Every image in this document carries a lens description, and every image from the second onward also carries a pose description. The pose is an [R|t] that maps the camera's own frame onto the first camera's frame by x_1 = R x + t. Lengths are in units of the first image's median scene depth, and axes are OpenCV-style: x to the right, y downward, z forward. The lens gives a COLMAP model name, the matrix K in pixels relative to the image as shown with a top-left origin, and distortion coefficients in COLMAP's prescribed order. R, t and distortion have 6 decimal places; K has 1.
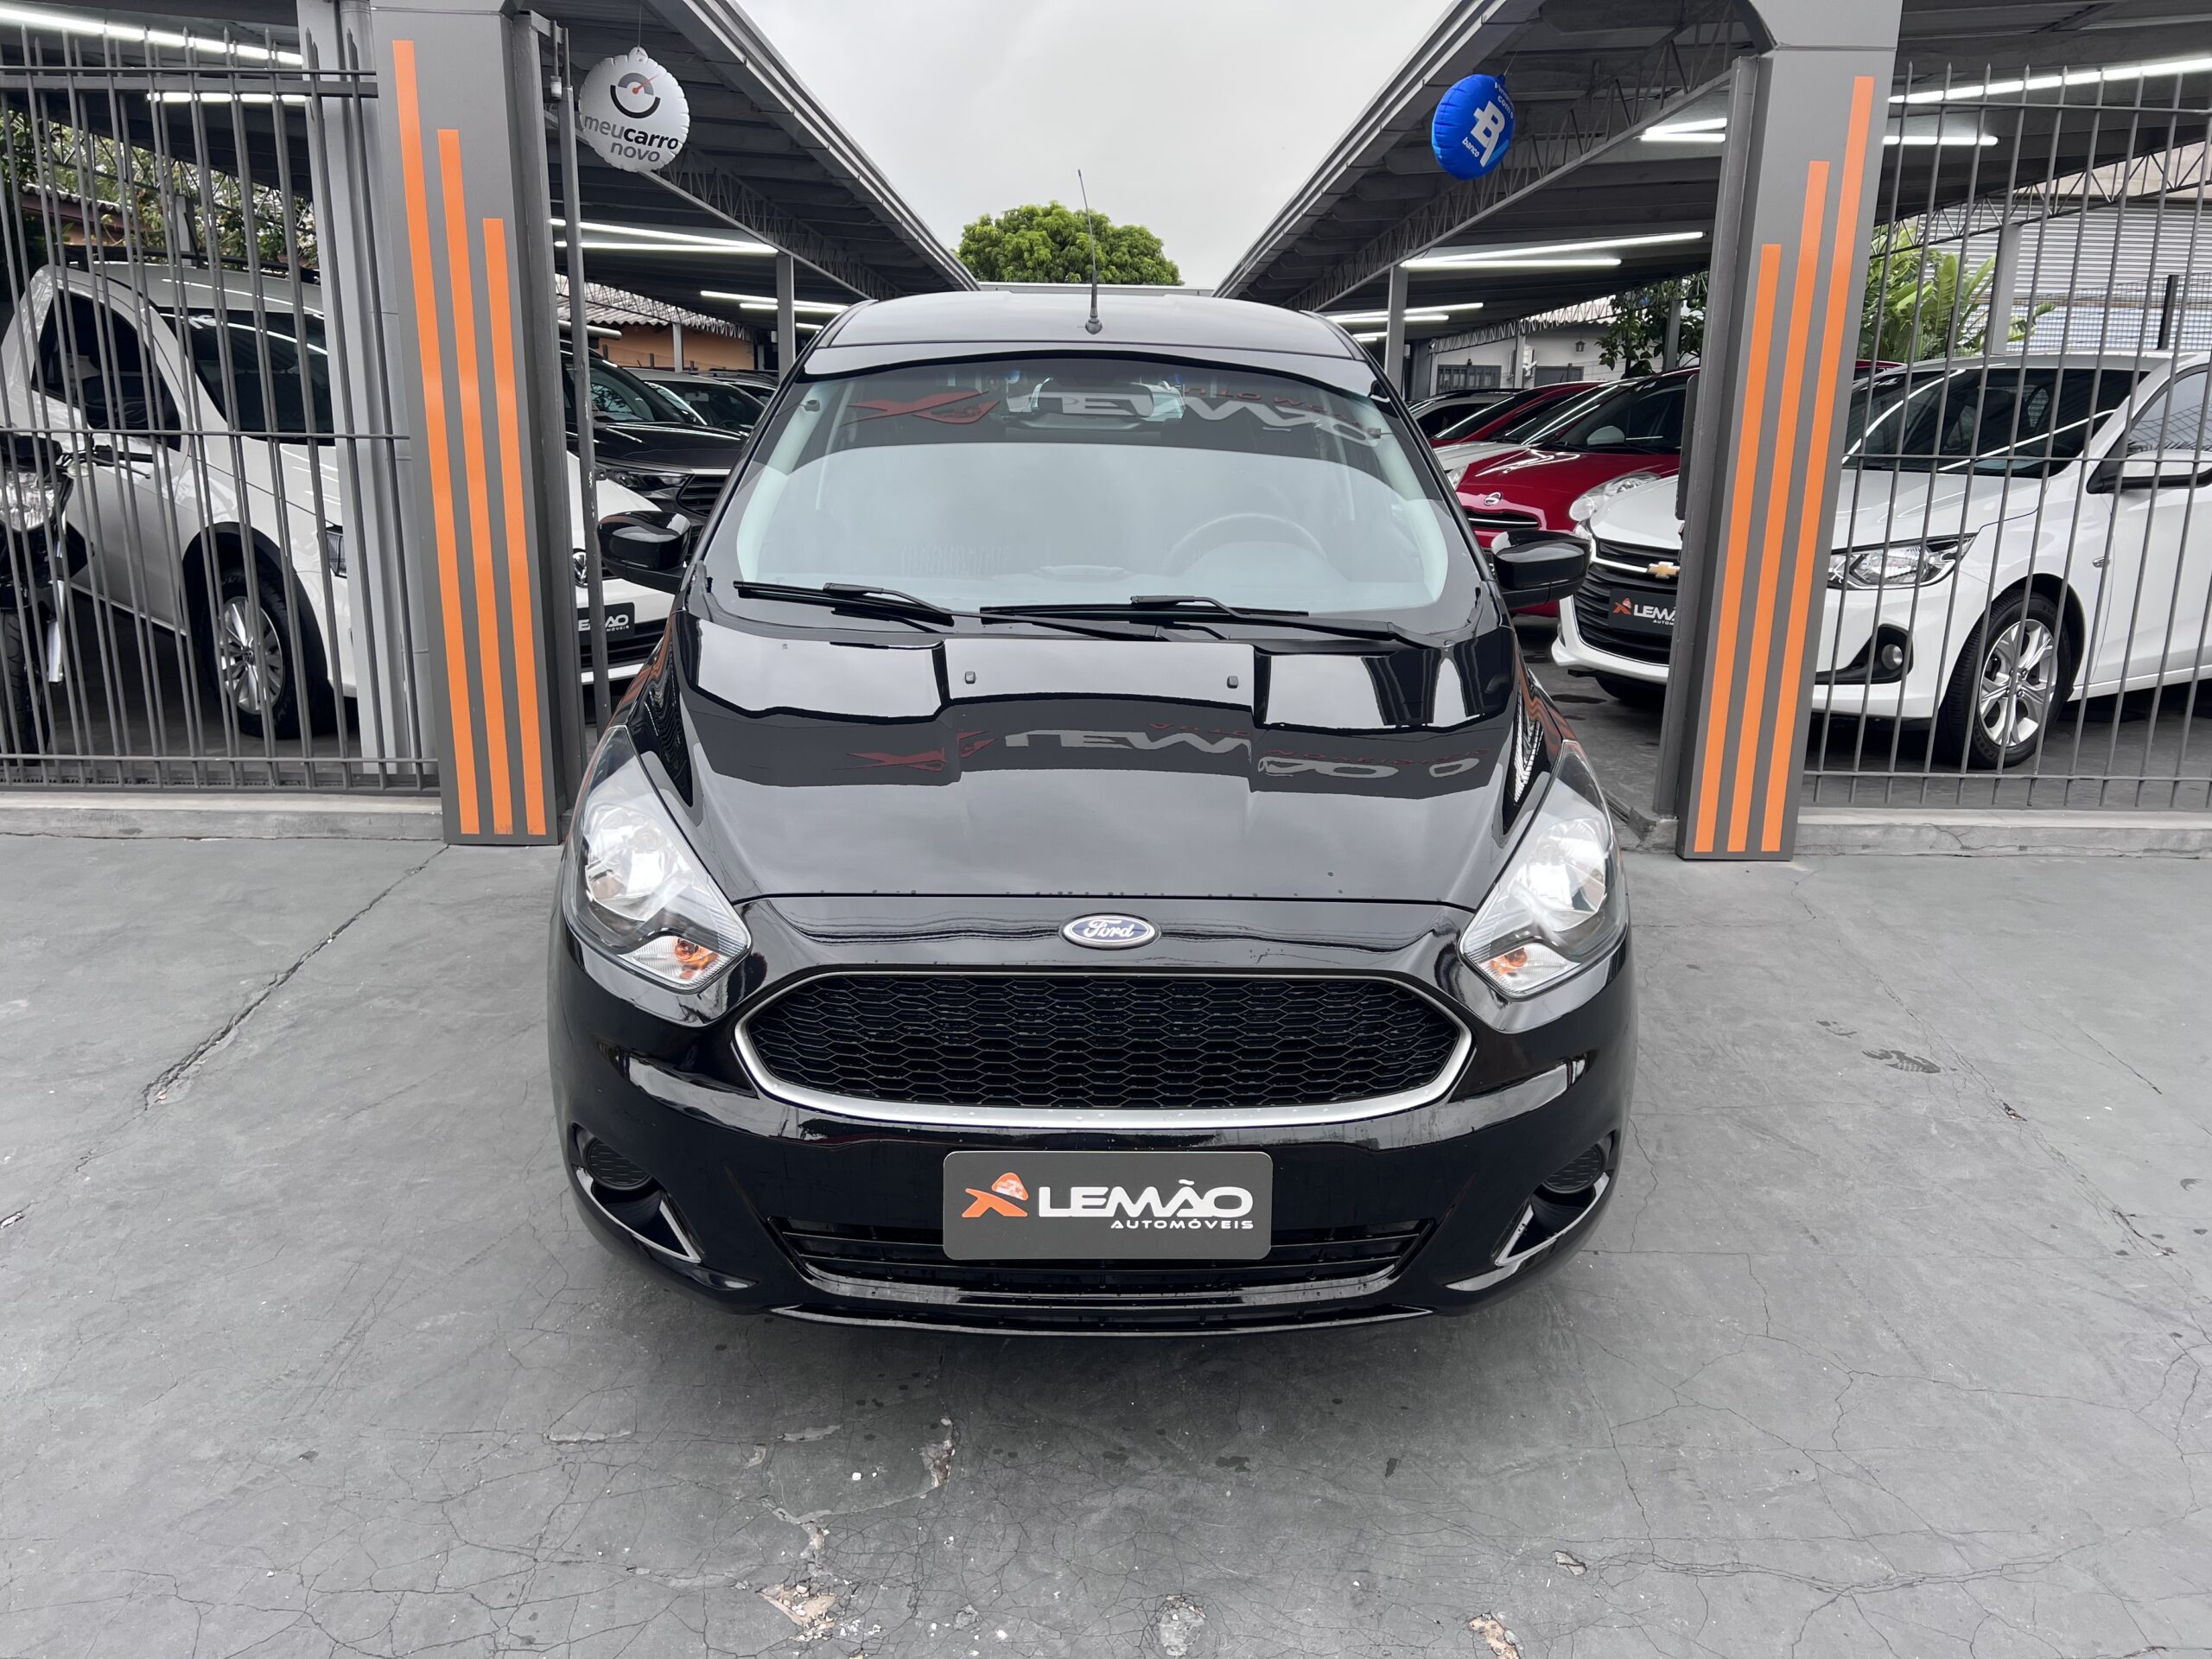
lens RADIAL K [[1651.6, 0, 1133.9], [0, 1651.6, 823.4], [0, 0, 1]] dist [0.067937, -0.080335]
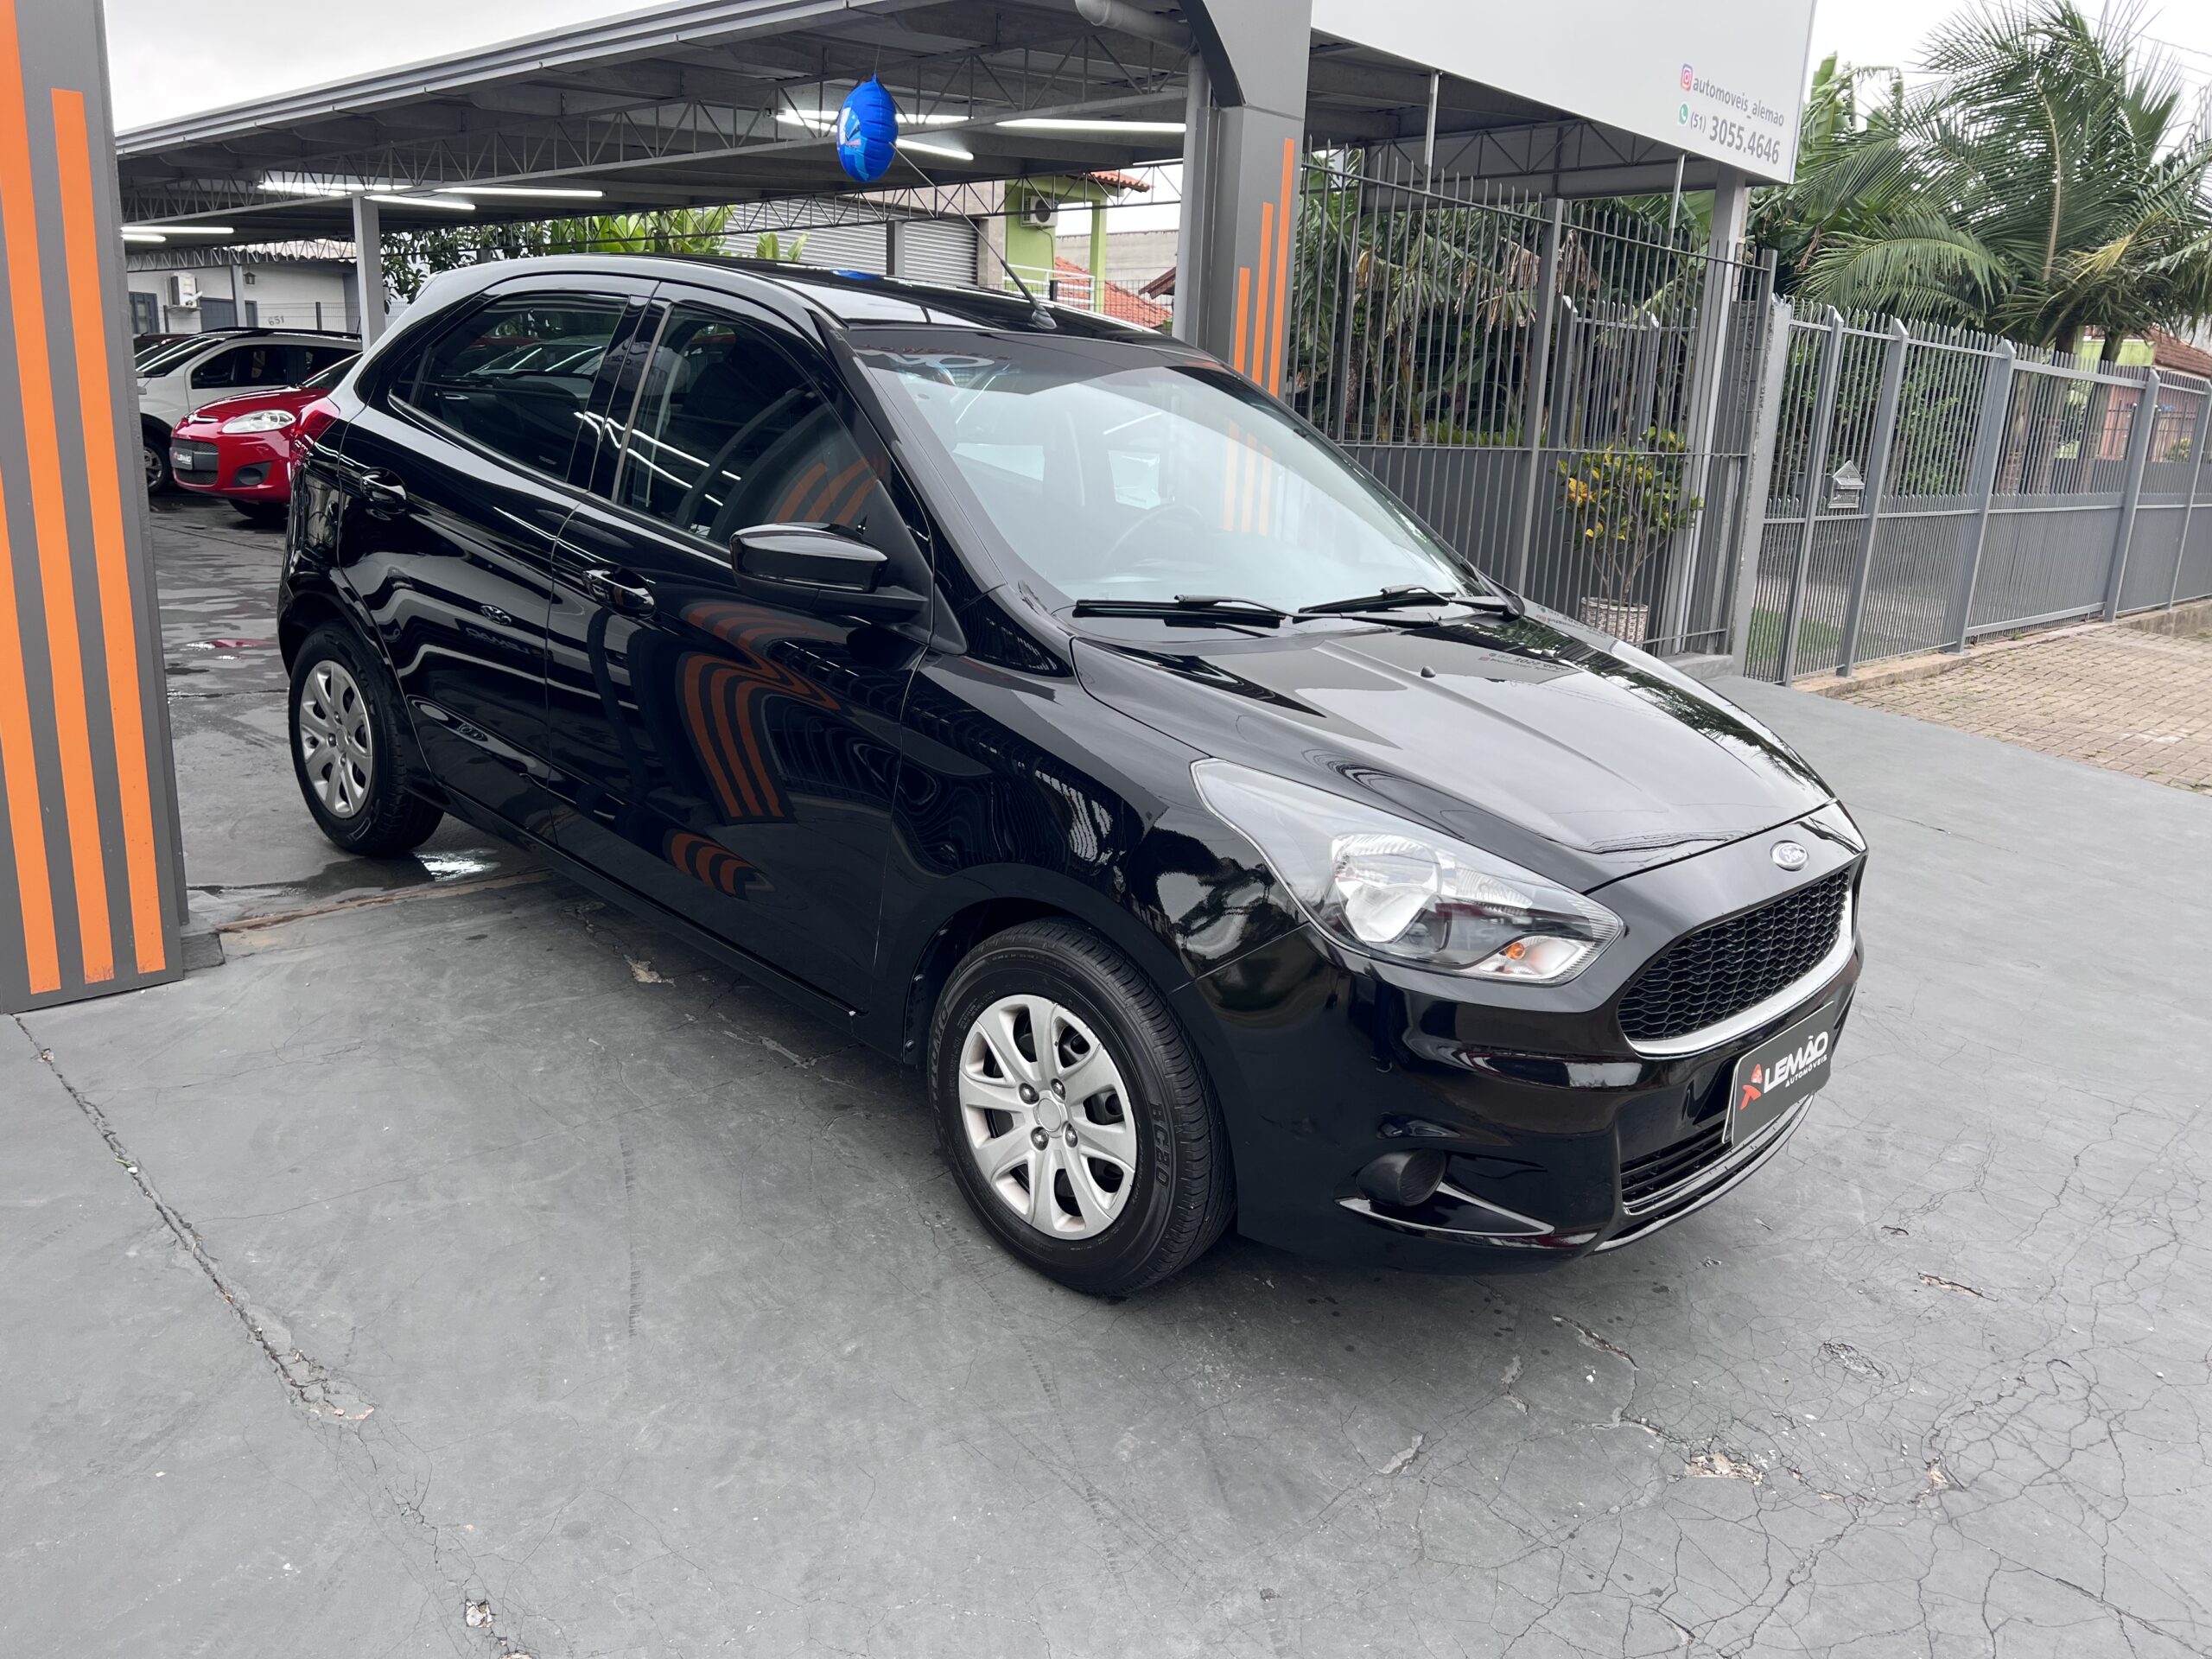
lens RADIAL K [[1651.7, 0, 1106.0], [0, 1651.7, 829.5], [0, 0, 1]] dist [0.072114, -0.082184]
pose [[0.698939, -0.160331, 0.696978, -0.557107], [0.135623, 0.986578, 0.090945, -0.062256], [-0.702204, 0.030961, 0.711302, 0.202703]]
